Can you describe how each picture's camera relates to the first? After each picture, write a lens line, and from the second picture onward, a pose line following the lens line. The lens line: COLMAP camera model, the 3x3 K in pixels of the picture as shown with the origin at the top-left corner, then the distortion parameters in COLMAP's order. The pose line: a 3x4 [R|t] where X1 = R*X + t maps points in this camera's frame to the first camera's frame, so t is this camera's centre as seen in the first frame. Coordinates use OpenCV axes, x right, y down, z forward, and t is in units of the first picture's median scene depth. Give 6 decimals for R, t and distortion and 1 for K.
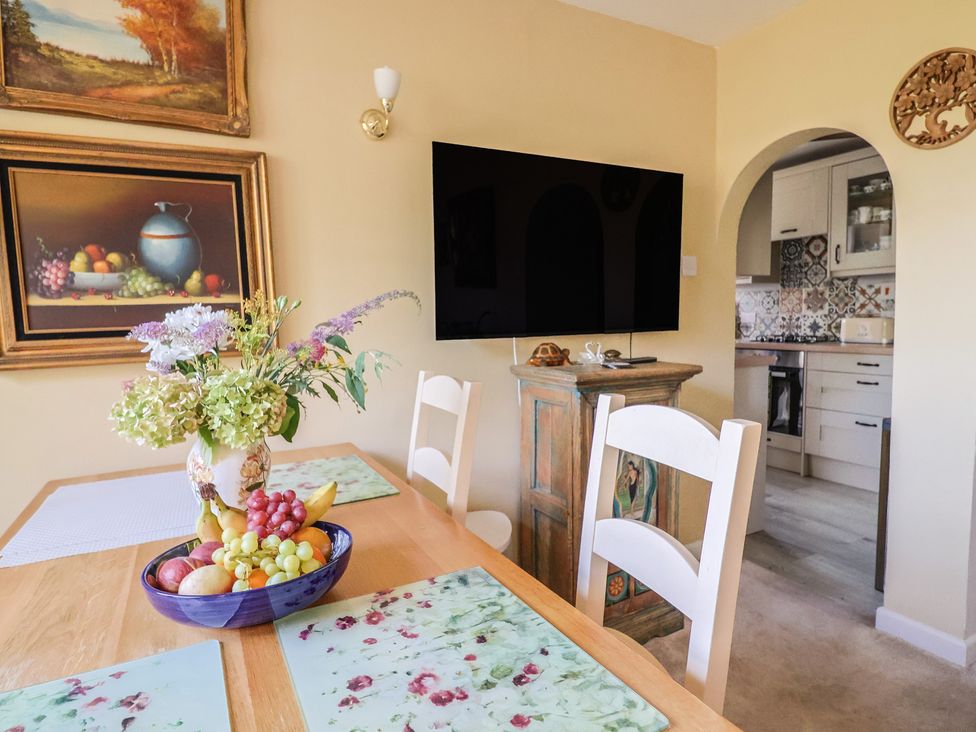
lens RADIAL K [[585.5, 0, 500.5], [0, 585.5, 367.6], [0, 0, 1]] dist [0.005981, -0.016991]
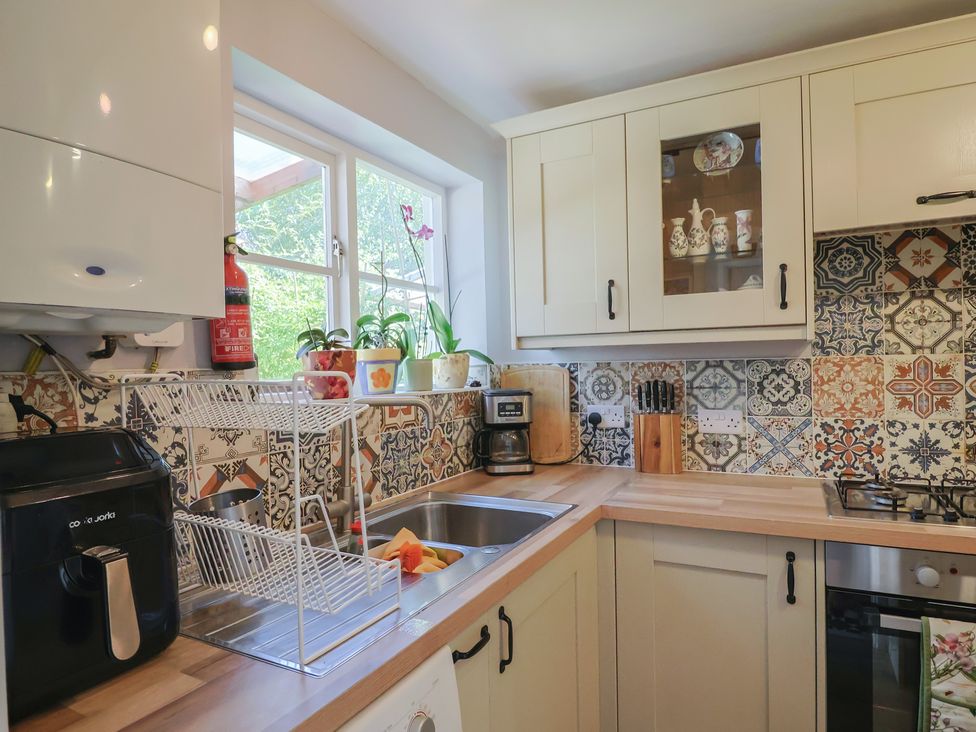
lens RADIAL K [[585.5, 0, 500.5], [0, 585.5, 367.6], [0, 0, 1]] dist [0.005981, -0.016991]
pose [[0.826770, 0.001729, 0.562538, 0.188398], [0.052602, 0.995376, -0.080370, -0.310016], [-0.560076, 0.096038, 0.822856, 2.331073]]
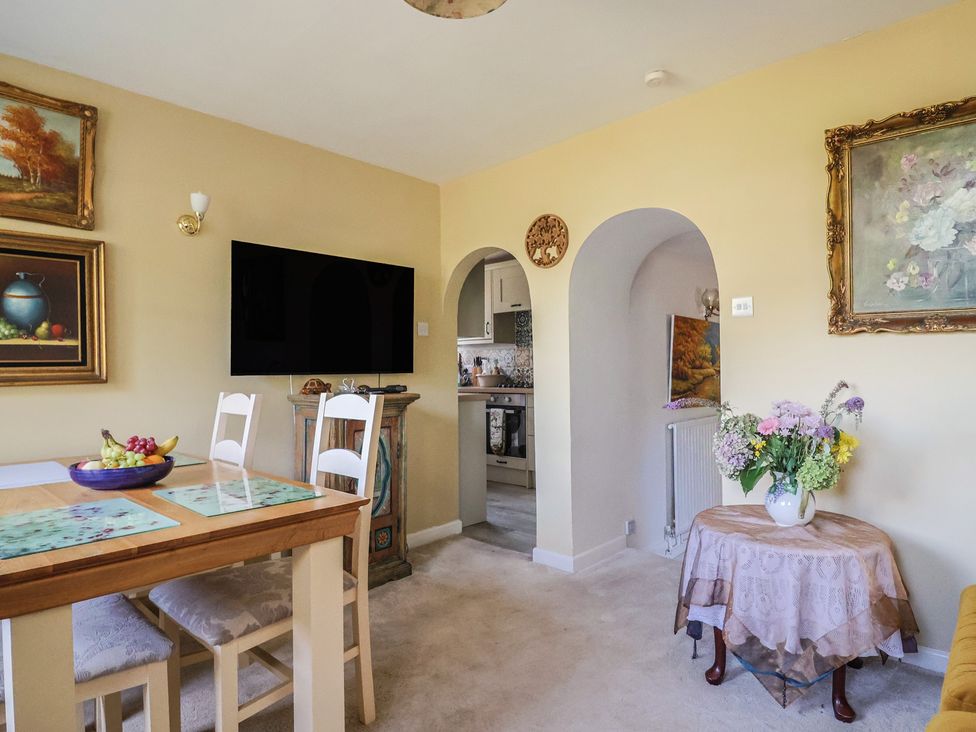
lens RADIAL K [[585.5, 0, 500.5], [0, 585.5, 367.6], [0, 0, 1]] dist [0.005981, -0.016991]
pose [[0.944751, 0.012646, 0.327546, 0.048674], [0.019406, 0.995345, -0.094402, 0.094521], [-0.327215, 0.095543, 0.940107, -0.640127]]
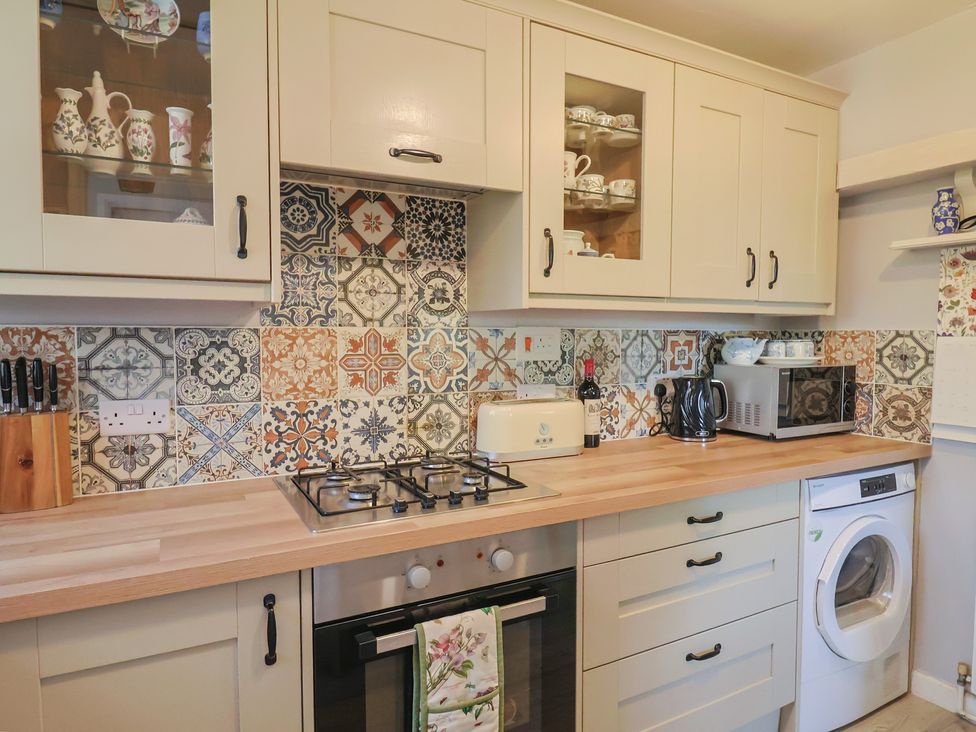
lens RADIAL K [[598.6, 0, 496.8], [0, 598.6, 364.5], [0, 0, 1]] dist [-0.001146, -0.014574]
pose [[0.006347, -0.027766, 0.999594, 0.418068], [0.087932, 0.995758, 0.027101, -0.325904], [-0.996106, 0.087724, 0.008762, 2.576129]]
